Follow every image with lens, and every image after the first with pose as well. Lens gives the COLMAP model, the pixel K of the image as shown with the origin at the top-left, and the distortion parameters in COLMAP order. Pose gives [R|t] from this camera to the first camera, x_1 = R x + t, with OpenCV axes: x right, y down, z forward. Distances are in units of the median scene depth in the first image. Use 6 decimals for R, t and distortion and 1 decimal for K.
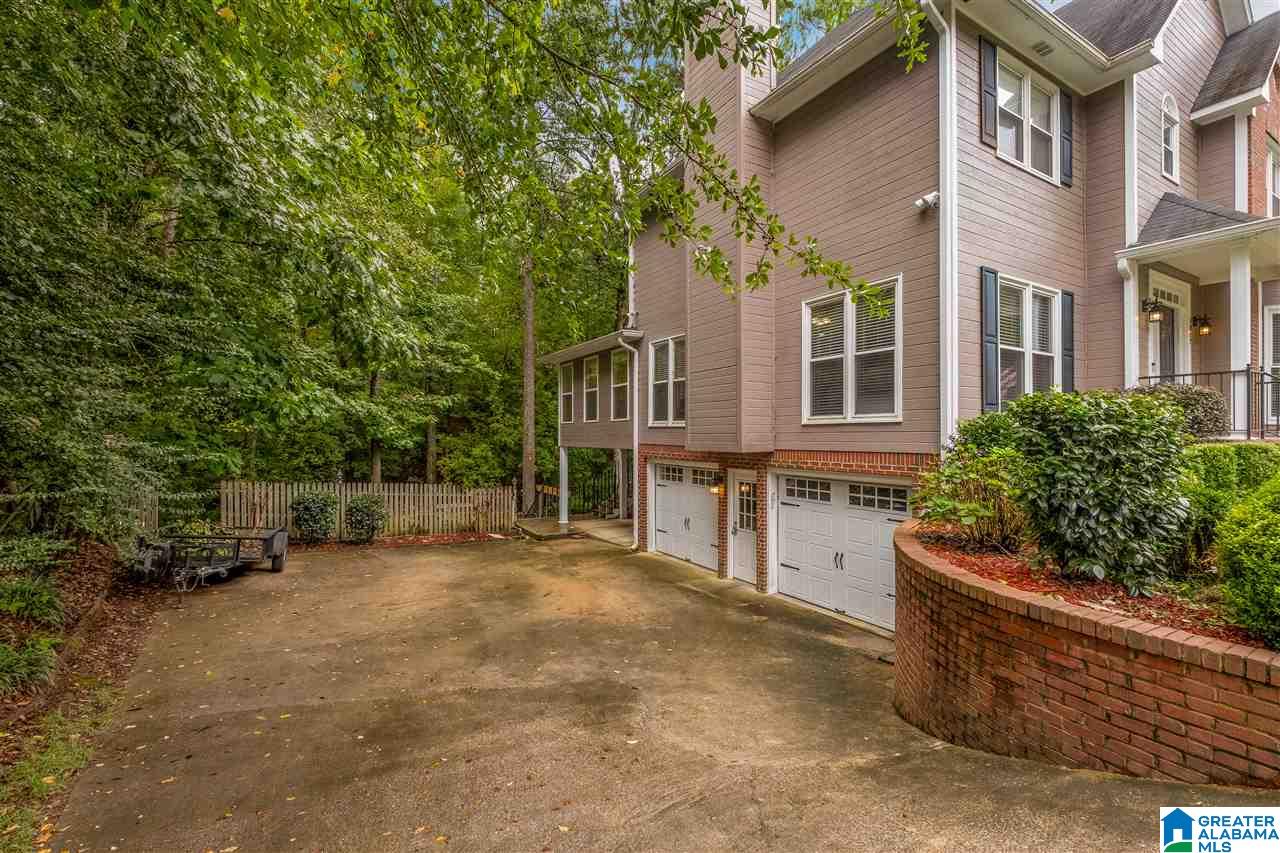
lens RADIAL K [[561.2, 0, 641.9], [0, 561.2, 433.5], [0, 0, 1]] dist [-0.001395, -0.001573]
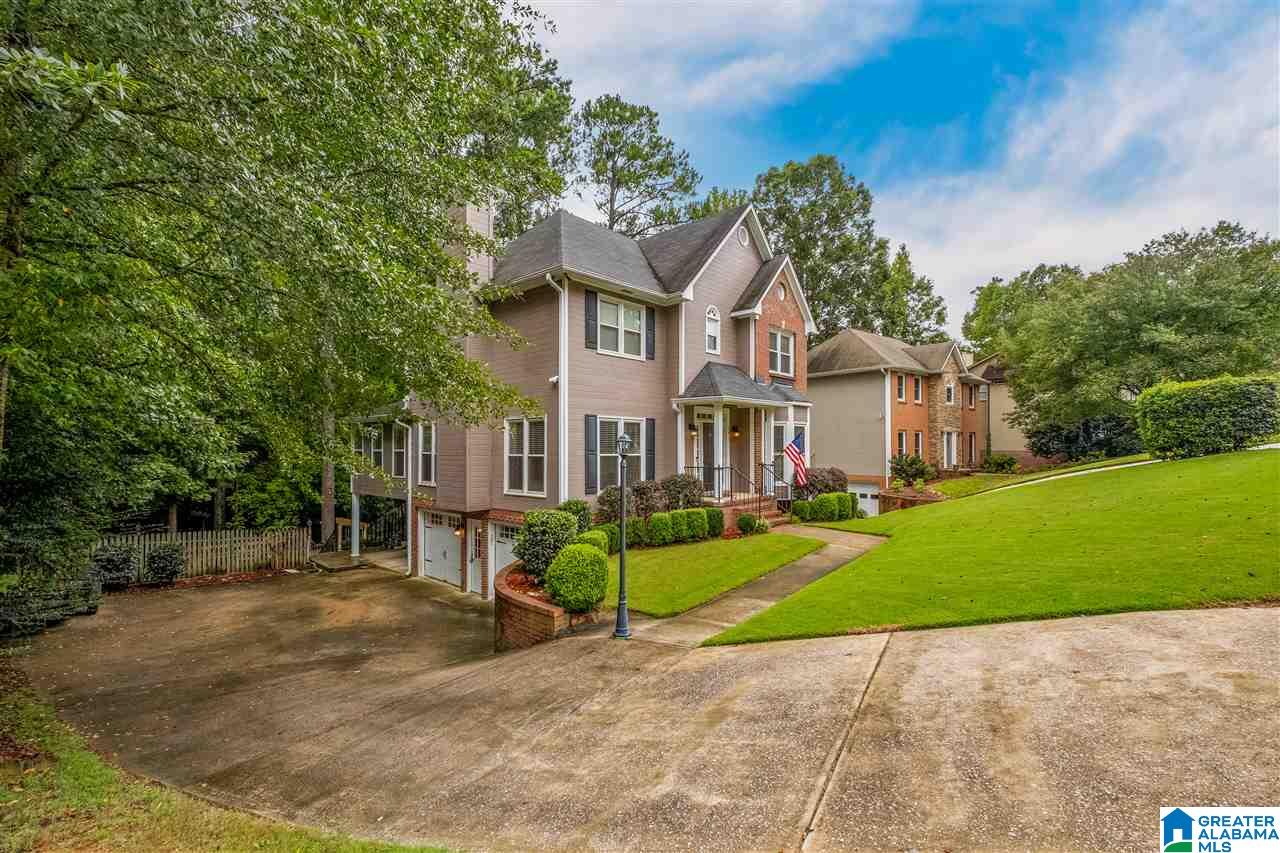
lens RADIAL K [[561.2, 0, 641.1], [0, 561.2, 442.5], [0, 0, 1]] dist [-0.001395, -0.001573]
pose [[0.955991, 0.000447, 0.293395, 0.146402], [0.000730, 0.999992, -0.003904, -0.123105], [-0.293394, 0.003946, 0.955983, -0.521849]]
